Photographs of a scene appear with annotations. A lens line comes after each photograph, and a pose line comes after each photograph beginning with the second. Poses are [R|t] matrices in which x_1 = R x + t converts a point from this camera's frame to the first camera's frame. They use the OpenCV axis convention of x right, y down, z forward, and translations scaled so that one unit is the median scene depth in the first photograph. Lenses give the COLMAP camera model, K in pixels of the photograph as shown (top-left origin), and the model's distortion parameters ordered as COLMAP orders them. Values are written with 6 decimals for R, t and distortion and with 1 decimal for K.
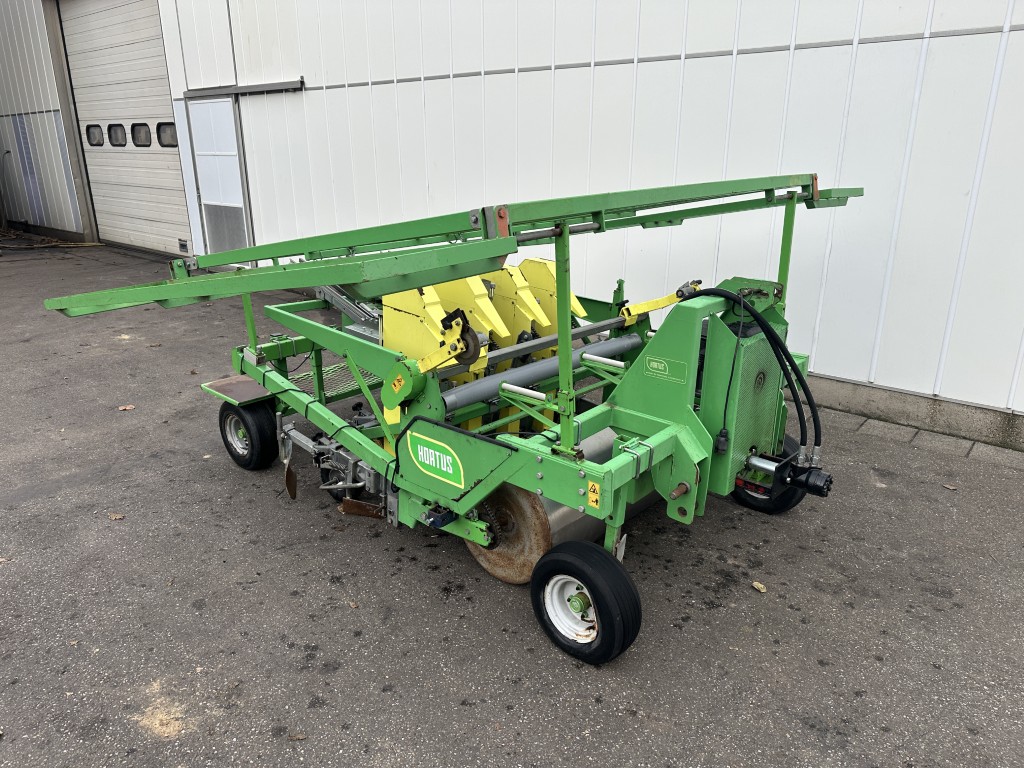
lens RADIAL K [[723.8, 0, 511.9], [0, 723.8, 379.6], [0, 0, 1]] dist [0.043573, -0.080826]
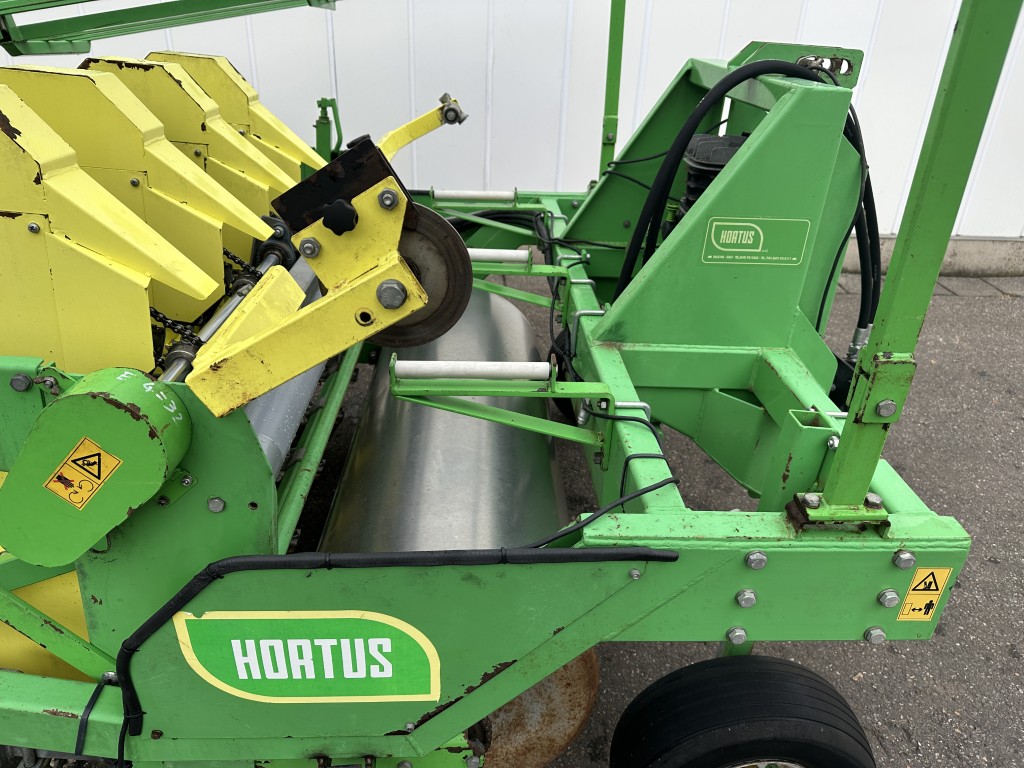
lens RADIAL K [[723.8, 0, 511.9], [0, 723.8, 379.6], [0, 0, 1]] dist [0.043573, -0.080826]
pose [[0.719728, -0.290309, 0.630645, -0.202362], [0.175532, 0.954954, 0.239274, -0.063660], [-0.671700, -0.061514, 0.738265, 0.701220]]
